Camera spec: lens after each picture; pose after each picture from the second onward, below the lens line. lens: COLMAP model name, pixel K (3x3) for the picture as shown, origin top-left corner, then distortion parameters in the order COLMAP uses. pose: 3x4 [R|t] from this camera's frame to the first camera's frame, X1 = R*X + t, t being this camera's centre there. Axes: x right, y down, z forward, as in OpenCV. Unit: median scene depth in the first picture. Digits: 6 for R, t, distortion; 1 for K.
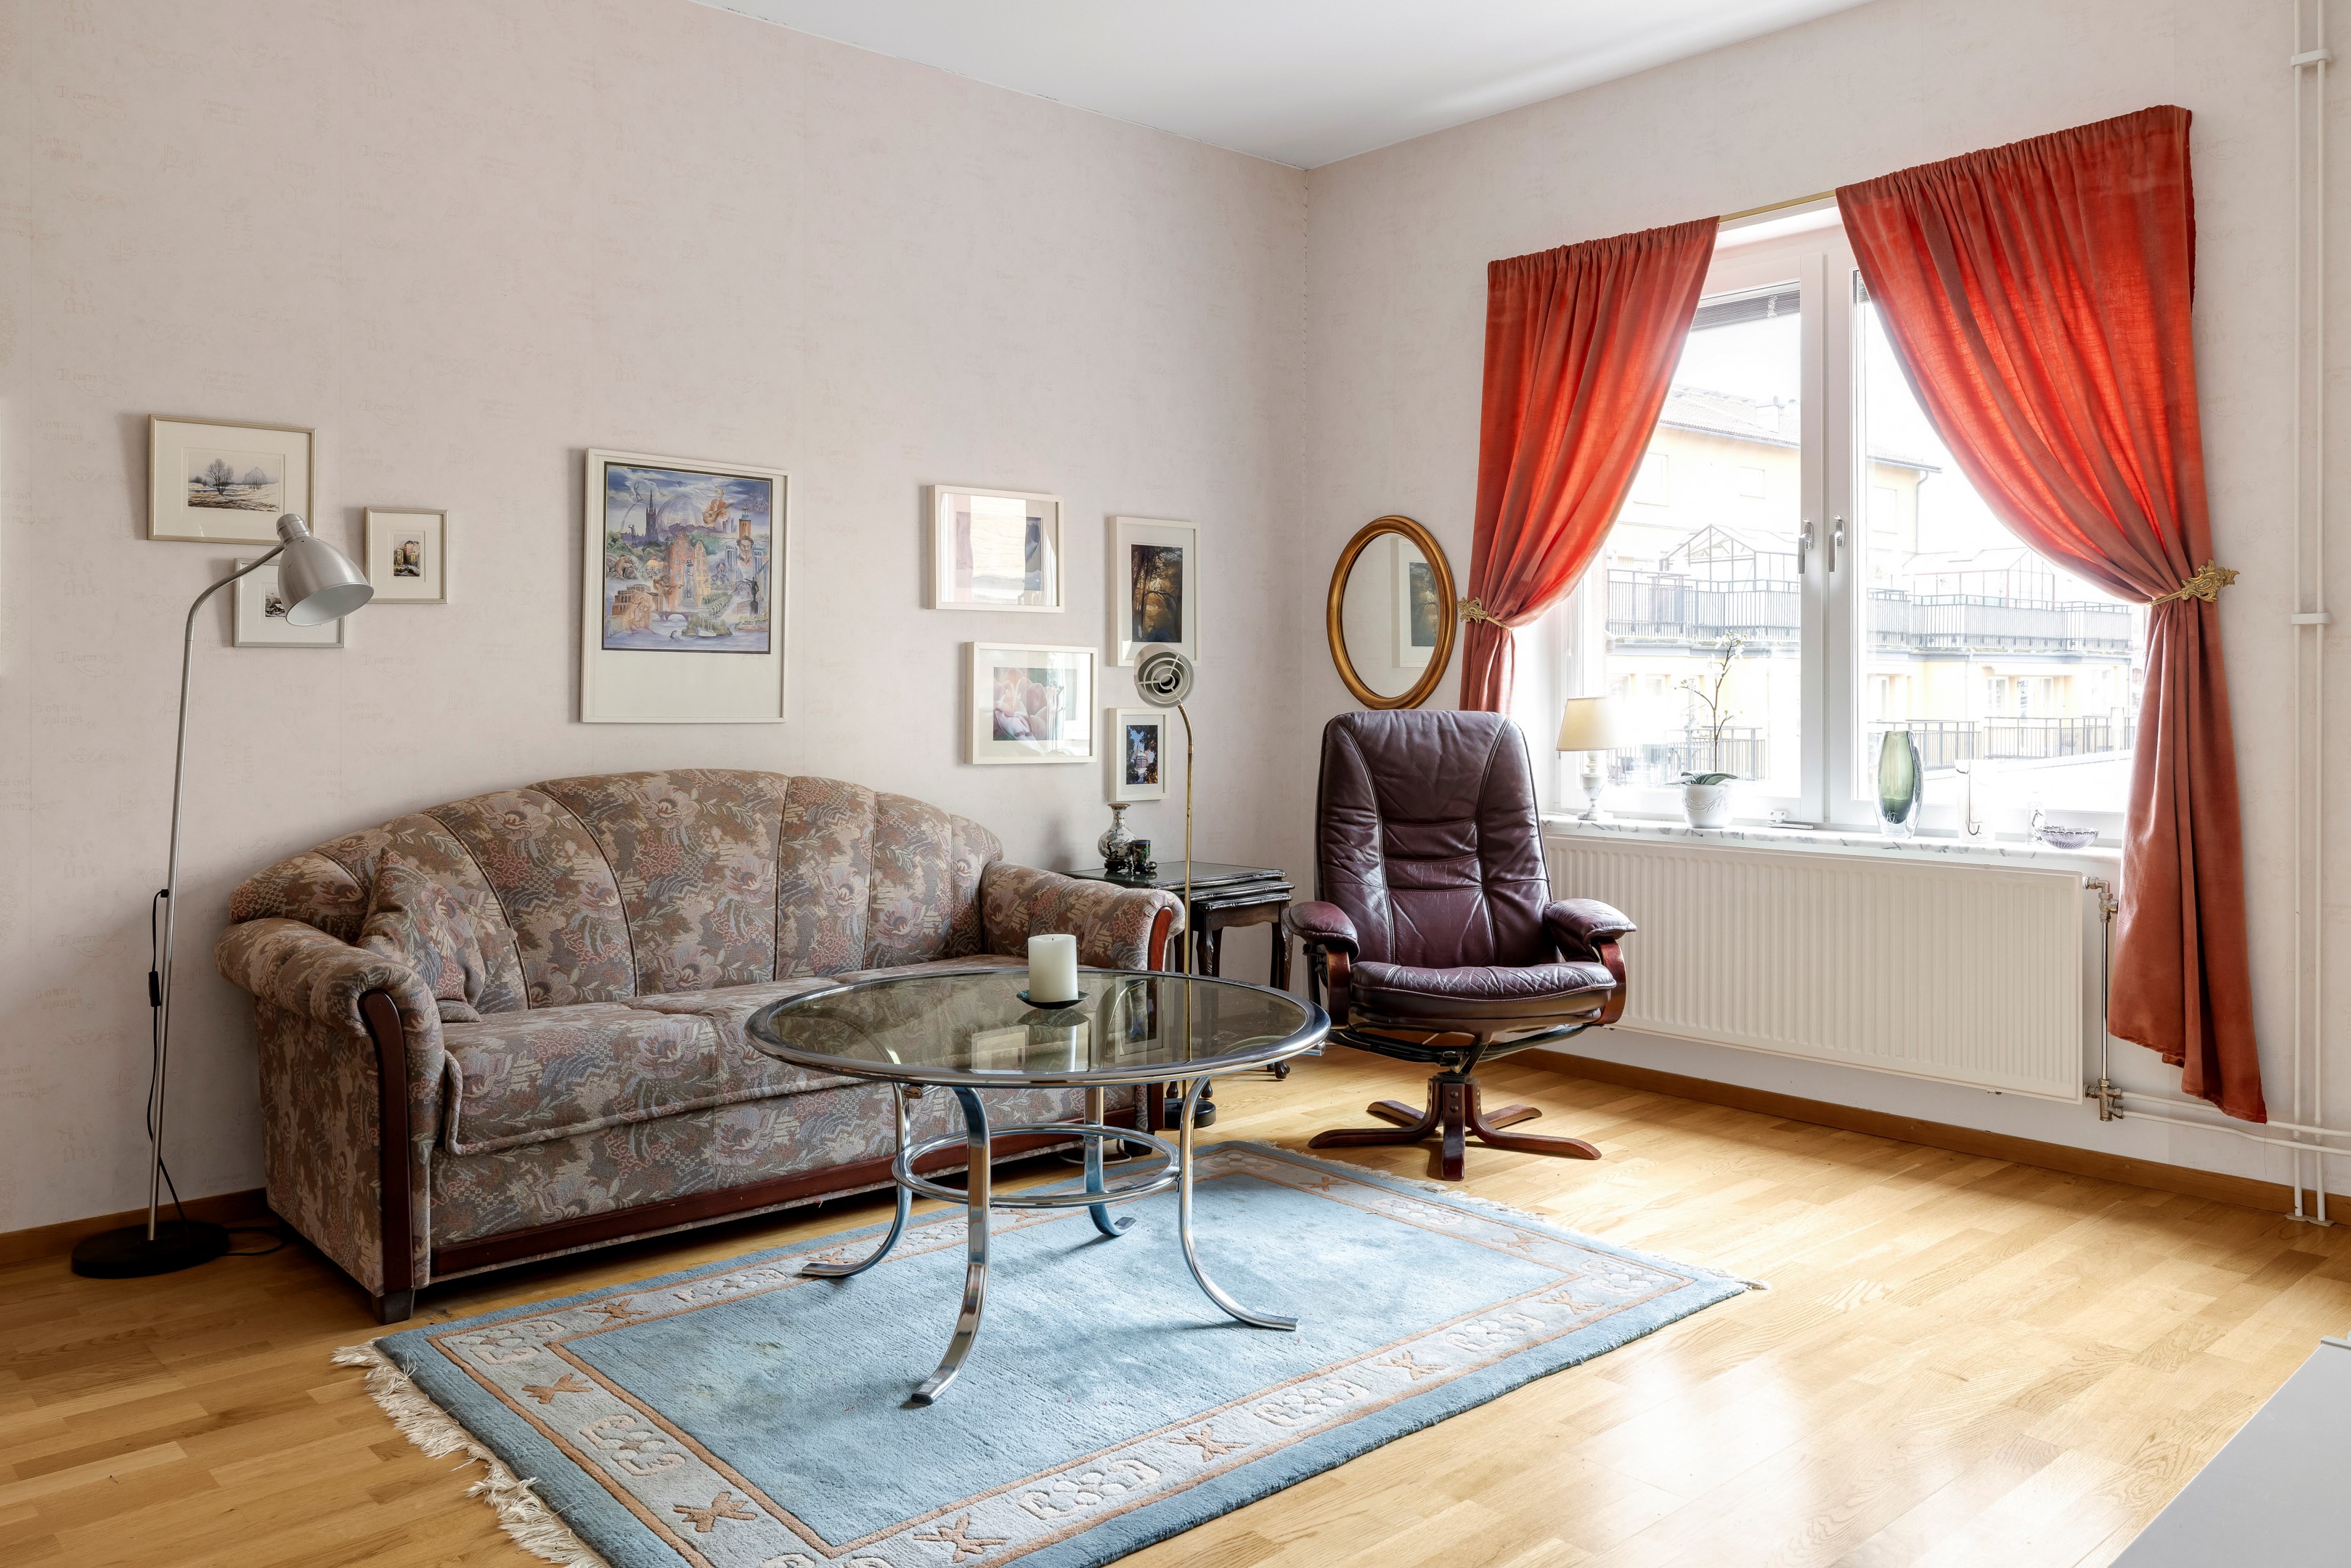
lens RADIAL K [[1615.2, 0, 1169.7], [0, 1615.2, 701.6], [0, 0, 1]] dist [0.001086, -0.003479]
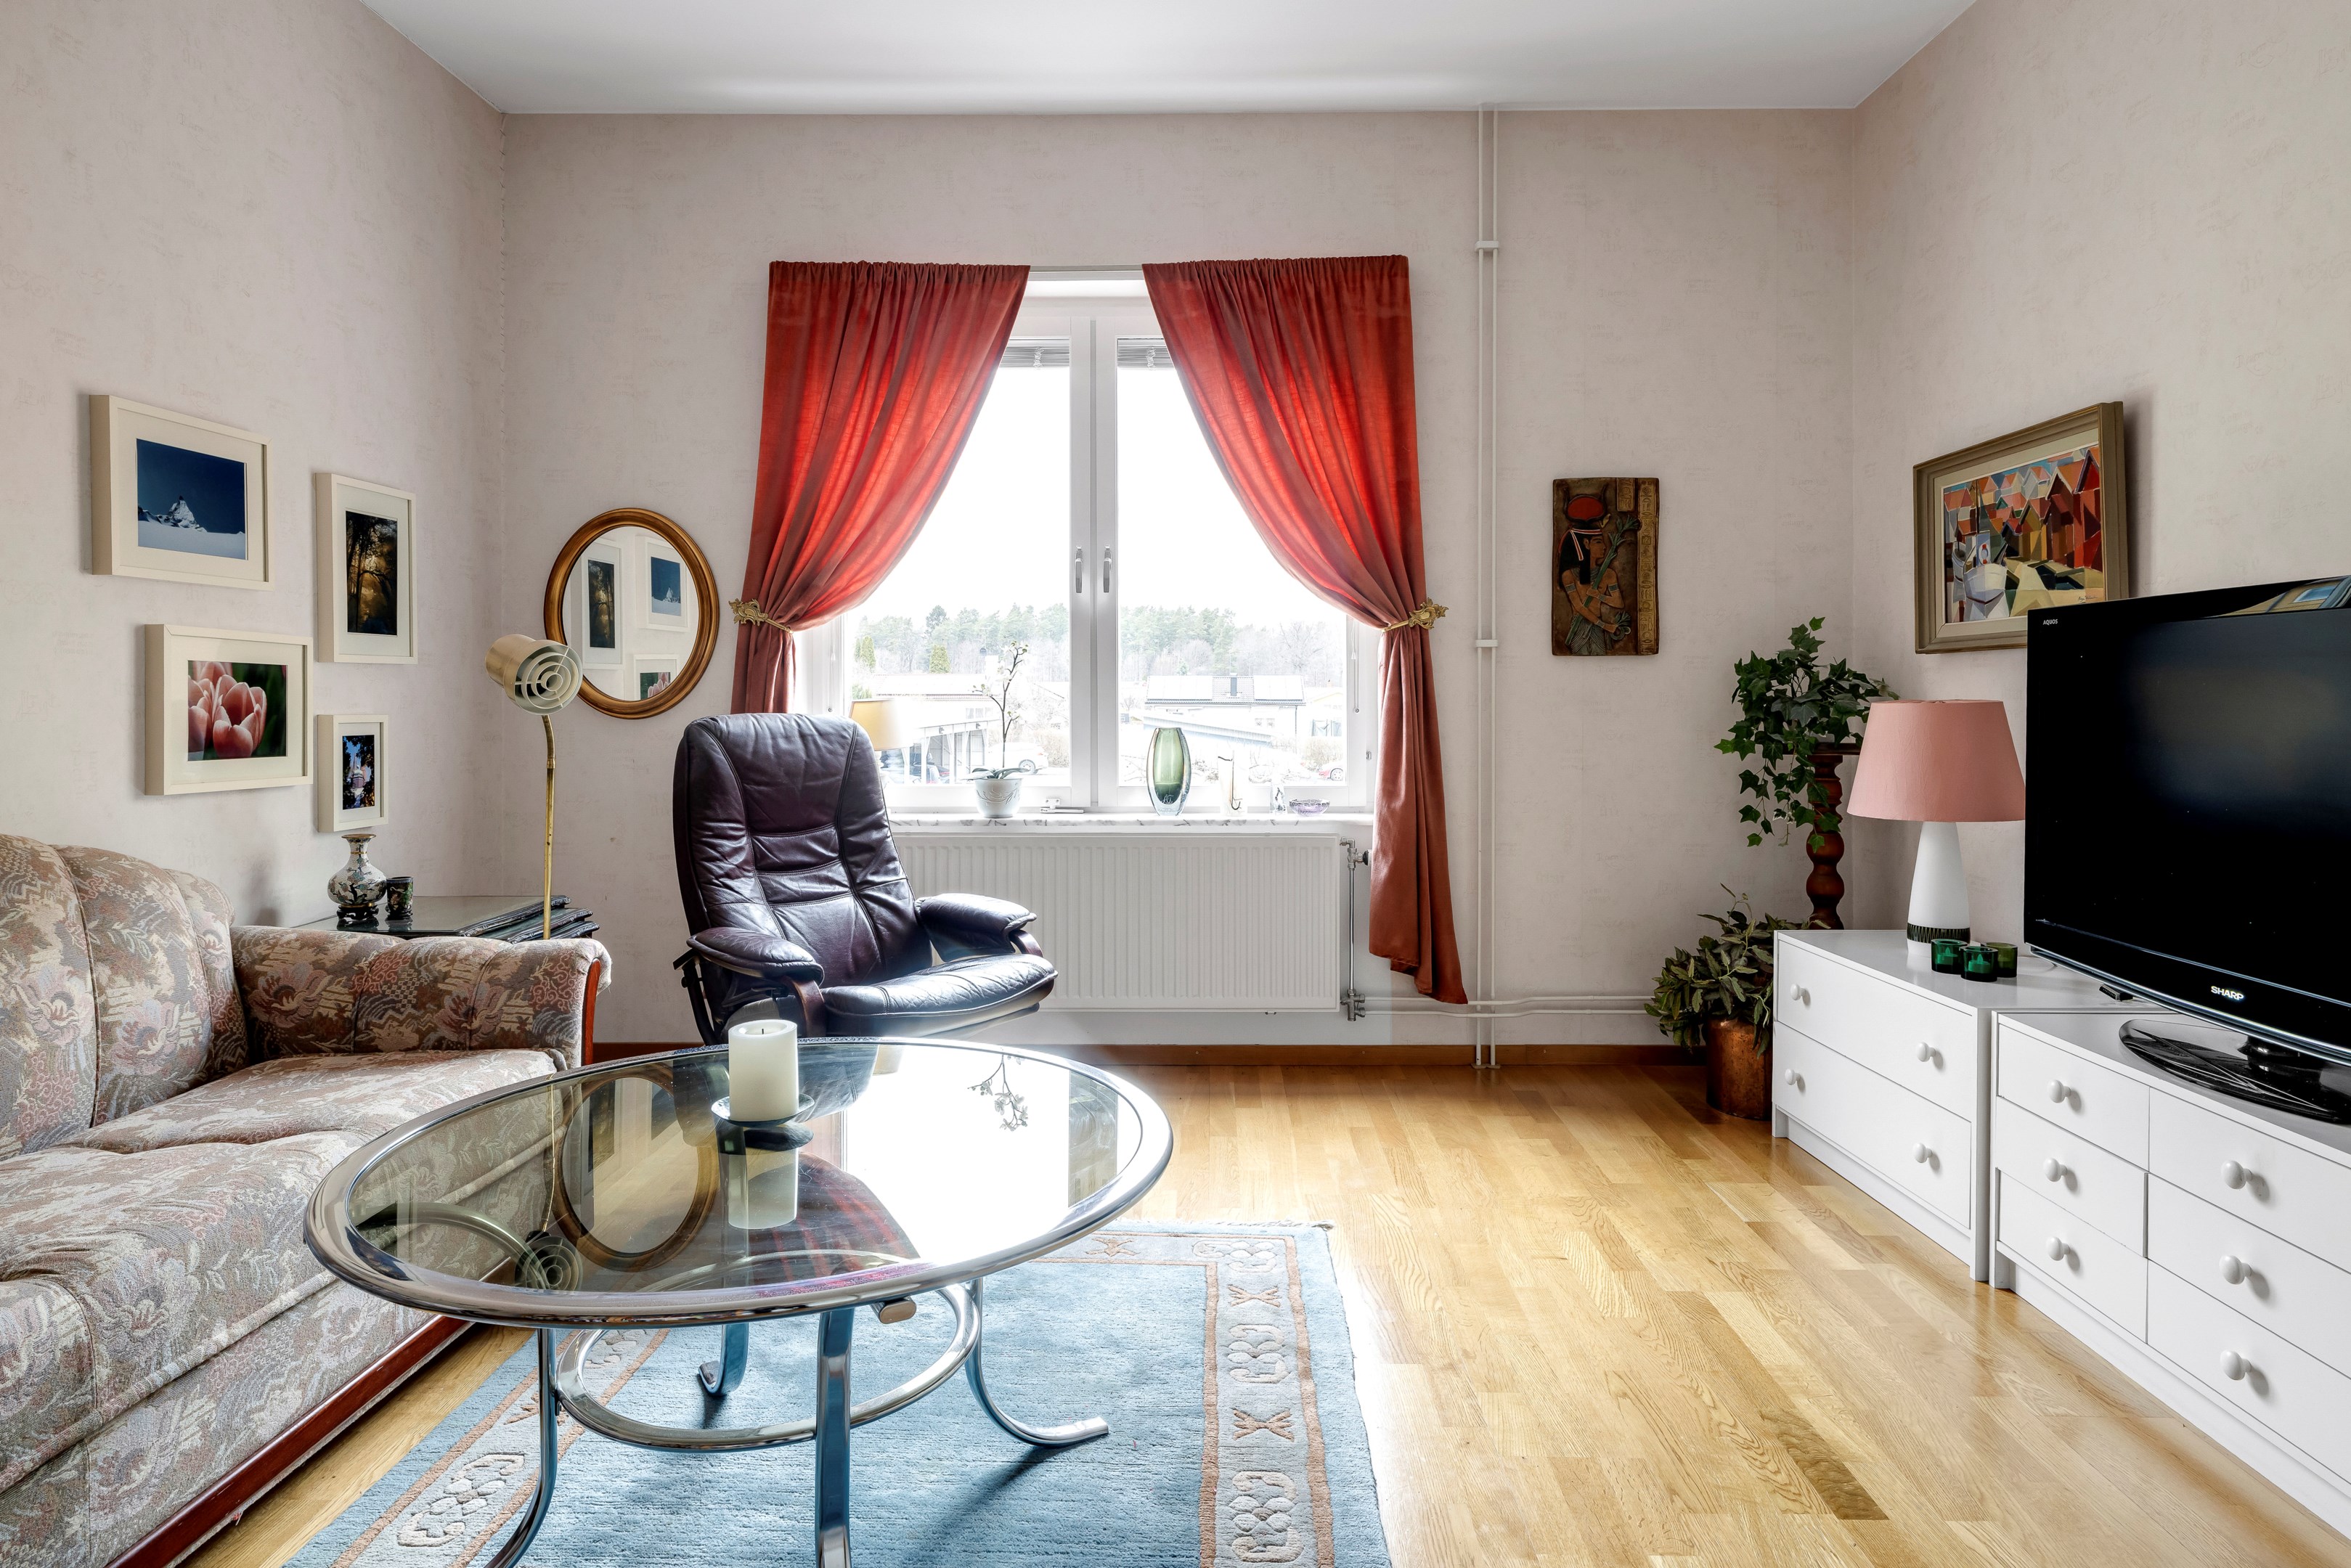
lens RADIAL K [[1324.5, 0, 1203.5], [0, 1324.5, 718.2], [0, 0, 1]] dist [0.004579, 0.000647]
pose [[0.705616, -0.011707, 0.708498, -0.229162], [0.003595, 0.999910, 0.012941, -0.001396], [-0.708585, -0.006584, 0.705594, 0.276714]]
